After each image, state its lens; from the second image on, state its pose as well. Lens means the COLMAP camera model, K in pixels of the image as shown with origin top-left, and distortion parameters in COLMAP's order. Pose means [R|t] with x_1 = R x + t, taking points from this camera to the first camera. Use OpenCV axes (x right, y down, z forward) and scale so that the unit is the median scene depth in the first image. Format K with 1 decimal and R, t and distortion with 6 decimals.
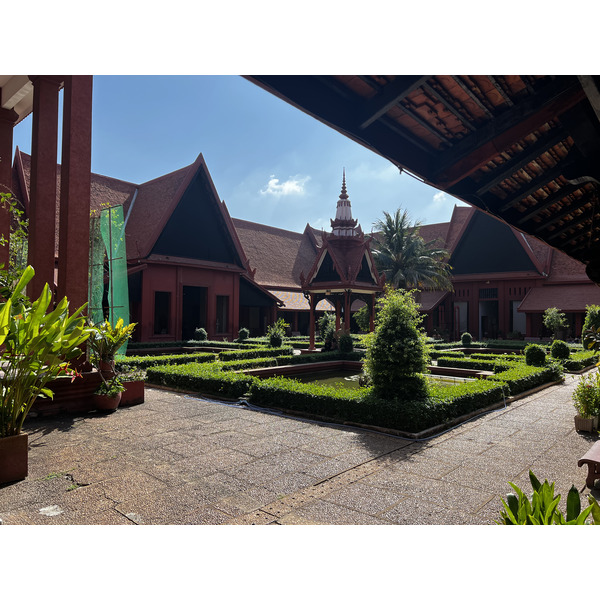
lens RADIAL K [[455.8, 0, 299.9], [0, 455.8, 302.4], [0, 0, 1]] dist [0.002424, 0.000079]
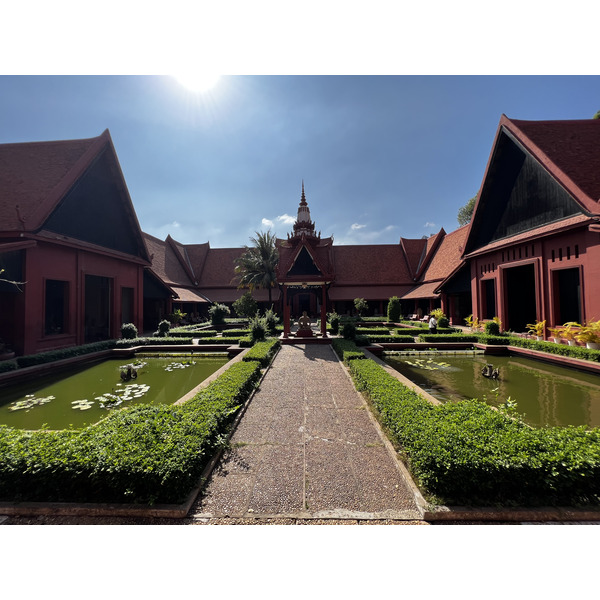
lens RADIAL K [[249.5, 0, 298.6], [0, 249.5, 295.0], [0, 0, 1]] dist [-0.001628, -0.000088]
pose [[0.772777, 0.004868, 0.634659, -0.246136], [0.000272, 0.999968, -0.008002, 0.005774], [-0.634677, 0.006356, 0.772751, 0.395715]]
